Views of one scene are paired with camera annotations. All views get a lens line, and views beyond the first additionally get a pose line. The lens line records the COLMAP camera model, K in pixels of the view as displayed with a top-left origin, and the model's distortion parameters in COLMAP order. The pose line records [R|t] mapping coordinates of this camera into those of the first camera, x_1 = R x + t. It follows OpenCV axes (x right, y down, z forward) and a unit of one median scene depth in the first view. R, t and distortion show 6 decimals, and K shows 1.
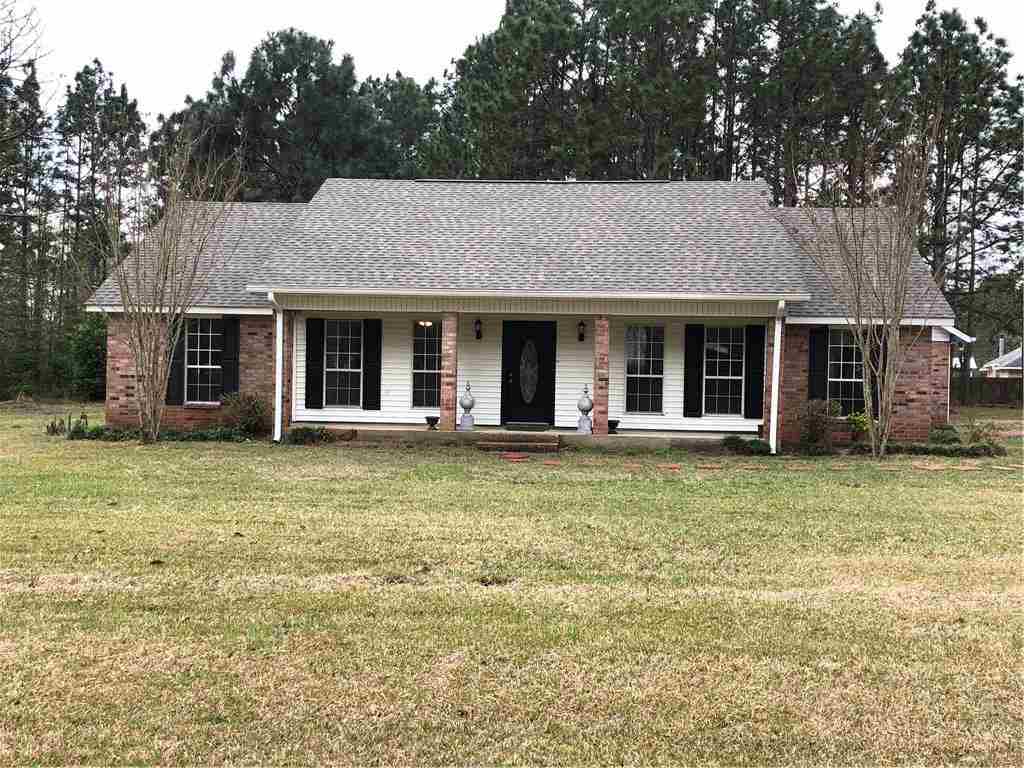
lens RADIAL K [[1091.5, 0, 512.0], [0, 1091.5, 384.0], [0, 0, 1]] dist [0.011984, 0.000168]
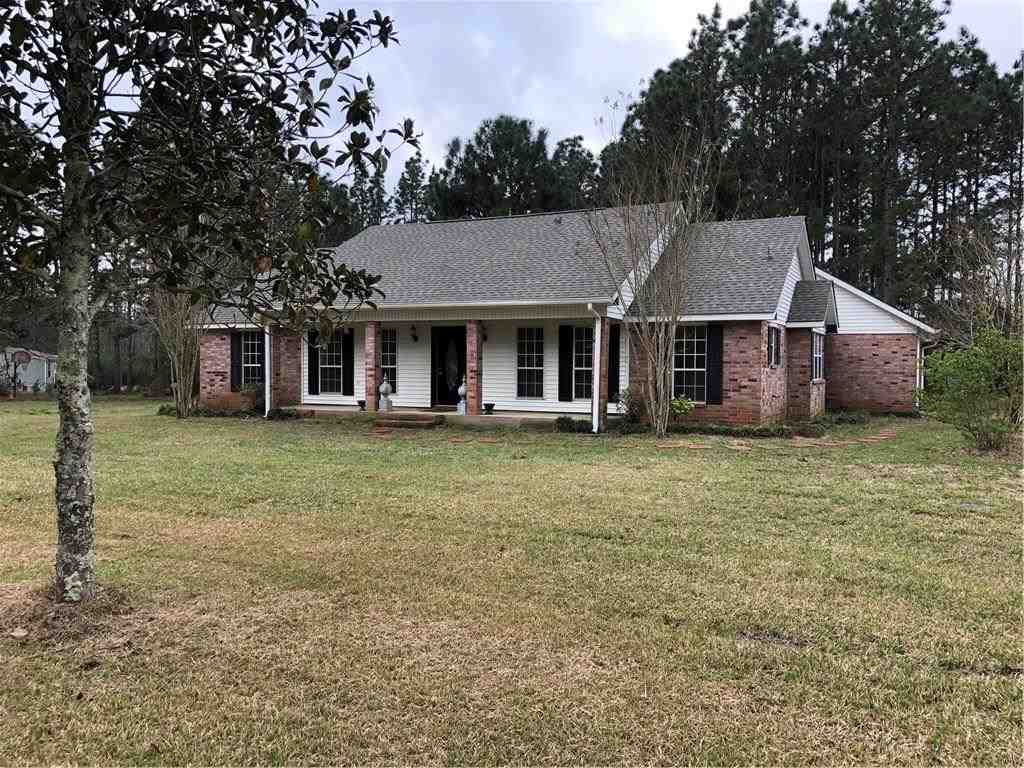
lens RADIAL K [[831.3, 0, 505.5], [0, 831.3, 378.4], [0, 0, 1]] dist [0.031045, -0.006096]
pose [[0.933055, -0.007524, -0.359656, 0.430398], [0.006729, 0.999971, -0.003461, 0.007277], [0.359672, 0.000809, 0.933078, 0.109324]]
